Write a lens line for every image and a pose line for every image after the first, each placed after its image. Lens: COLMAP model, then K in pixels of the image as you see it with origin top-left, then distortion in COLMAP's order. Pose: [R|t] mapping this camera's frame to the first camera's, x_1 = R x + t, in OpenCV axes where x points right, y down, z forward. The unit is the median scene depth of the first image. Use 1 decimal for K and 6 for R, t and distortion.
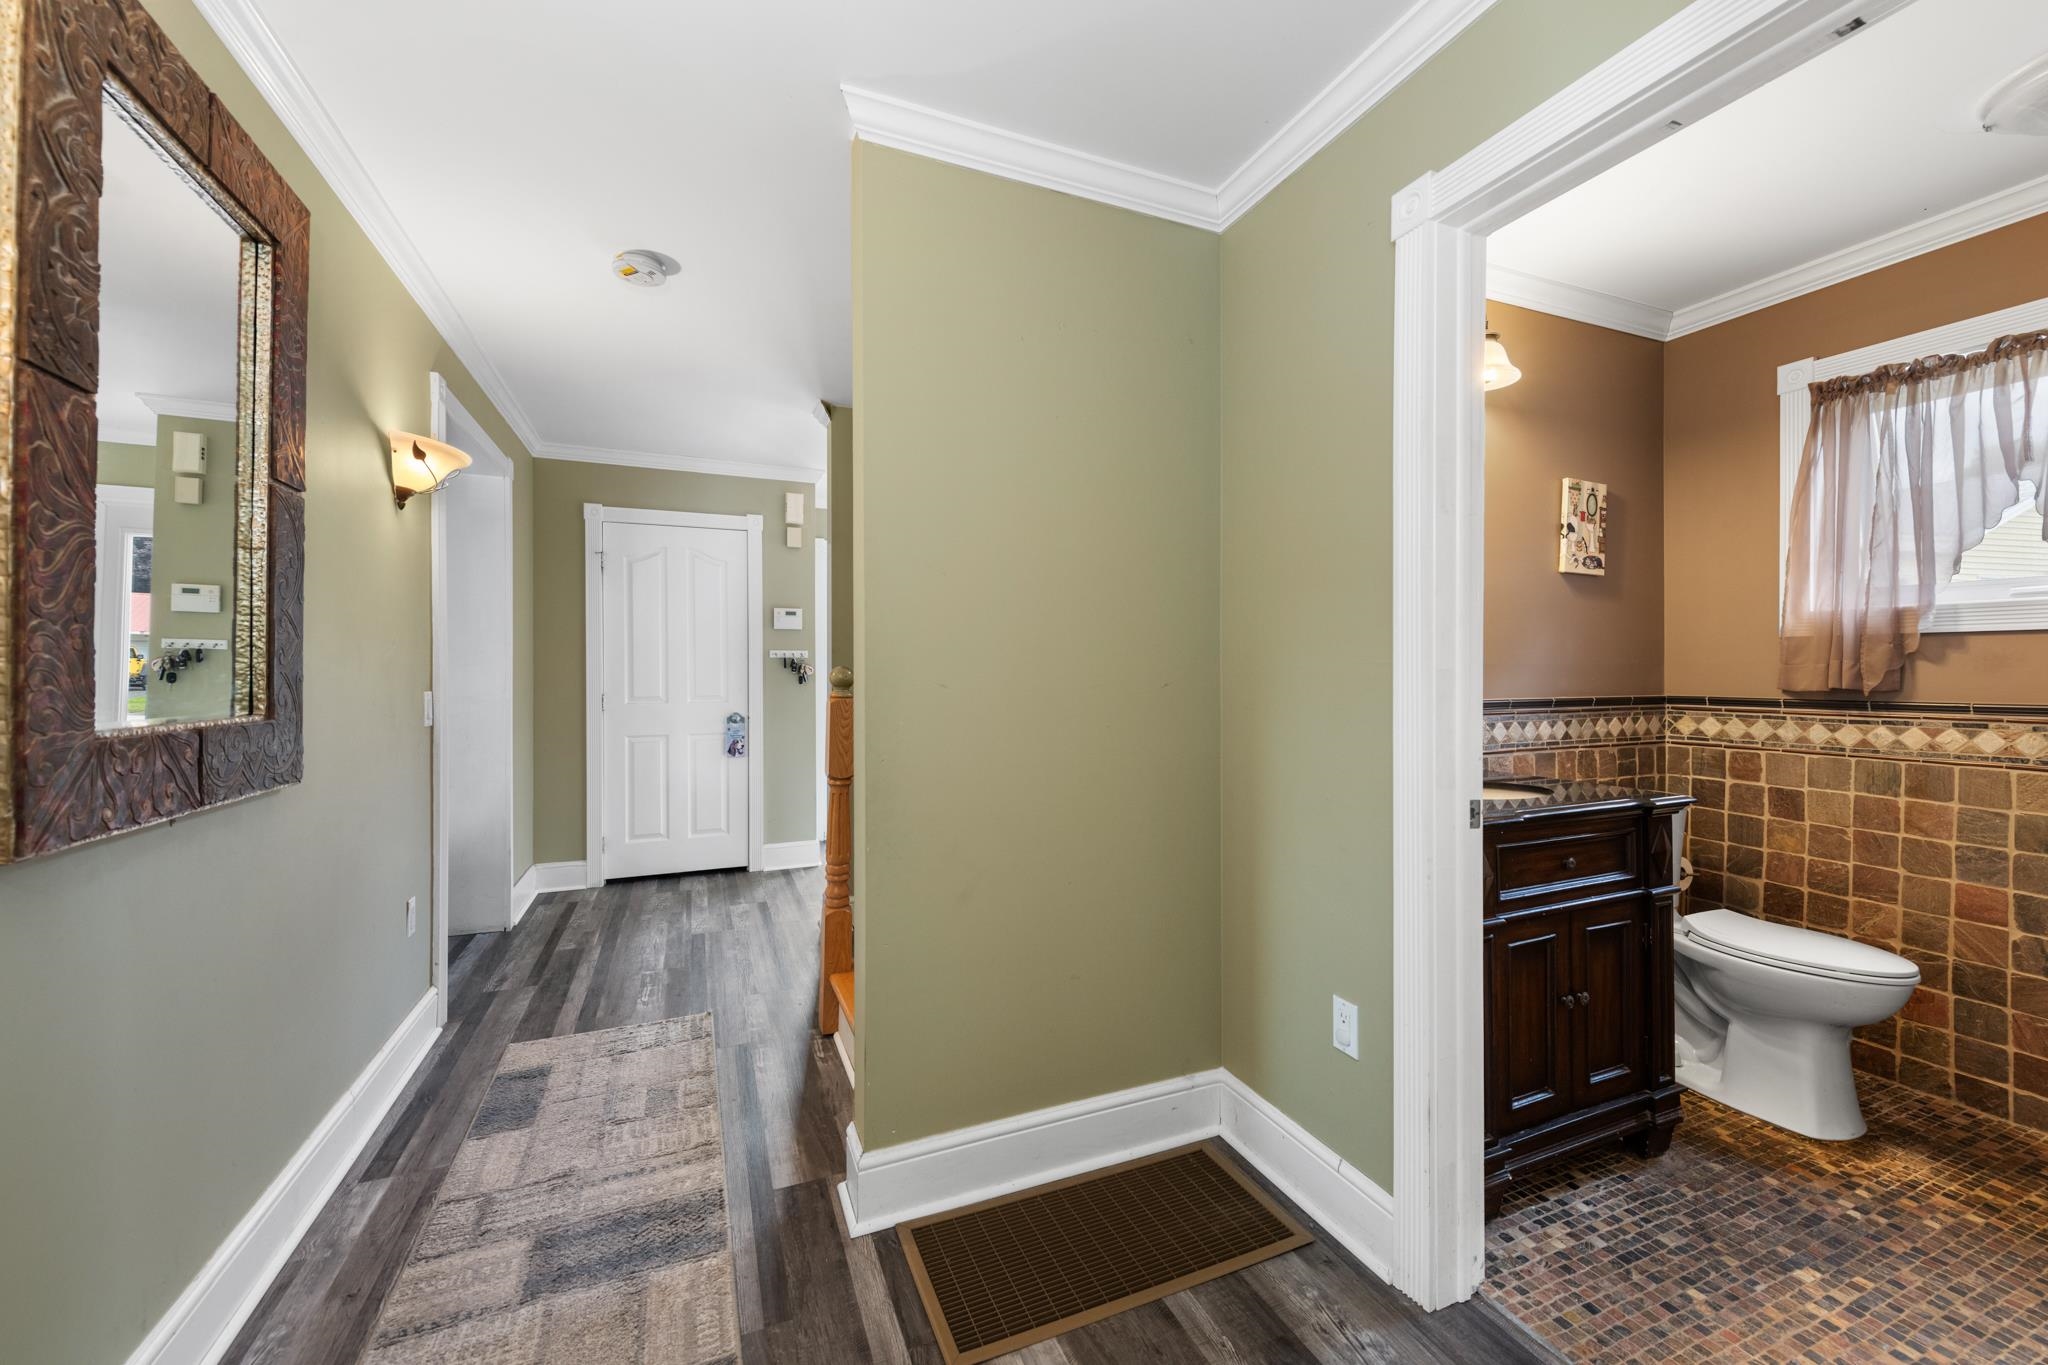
lens RADIAL K [[804.2, 0, 1026.4], [0, 804.2, 676.5], [0, 0, 1]] dist [0.008791, -0.002276]
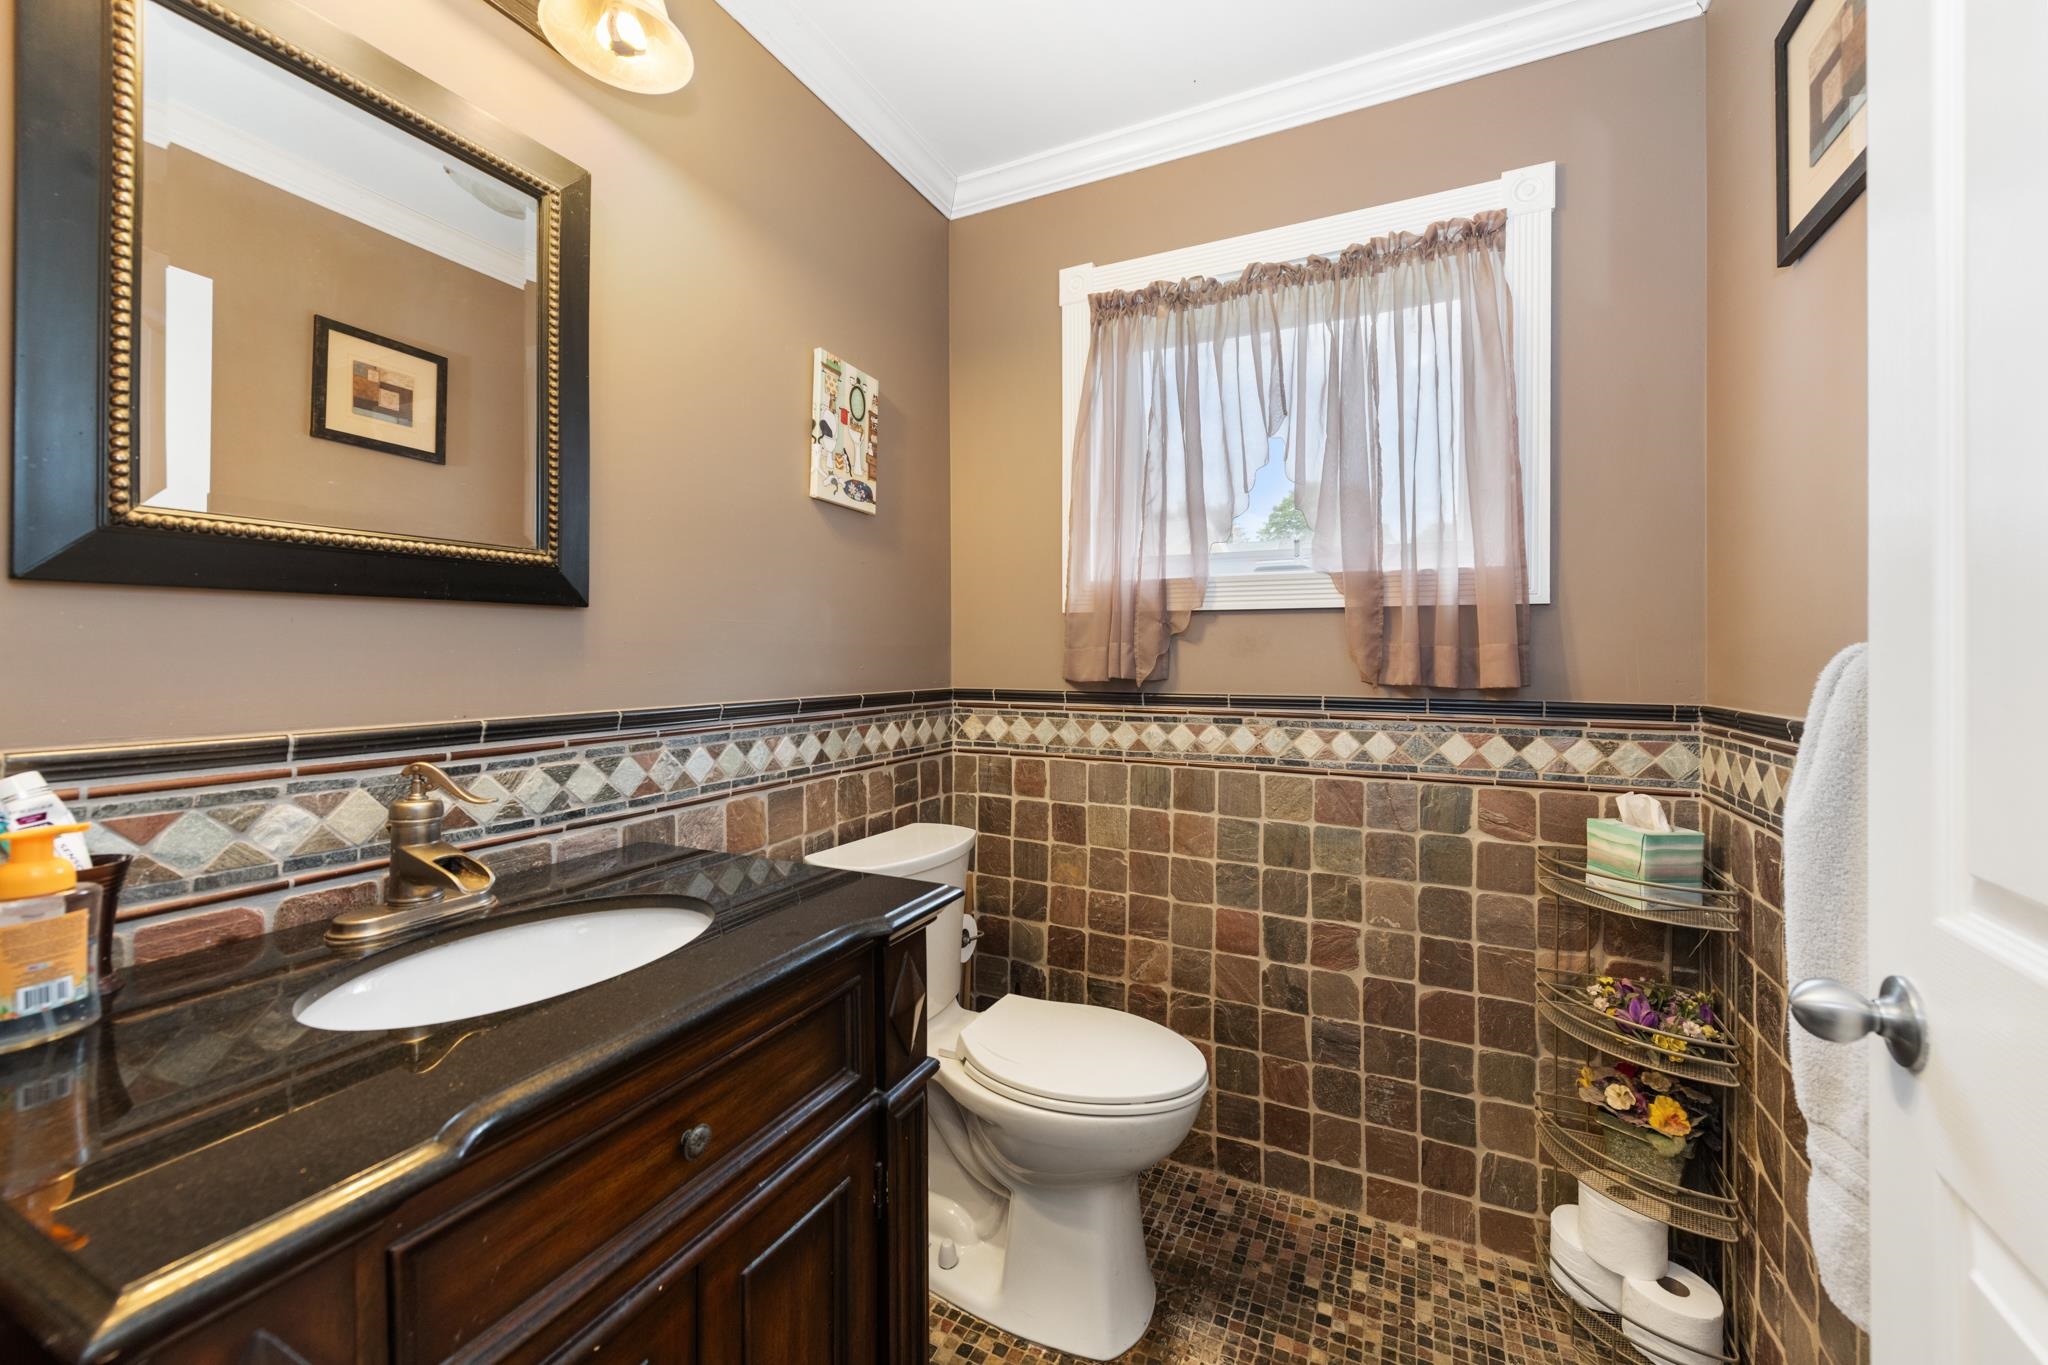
lens RADIAL K [[804.2, 0, 1021.5], [0, 804.2, 664.7], [0, 0, 1]] dist [0.008791, -0.002276]
pose [[0.755425, -0.001879, 0.655232, 0.404719], [0.001334, 0.999998, 0.001329, 0.000547], [-0.655234, -0.000130, 0.755426, 0.453796]]
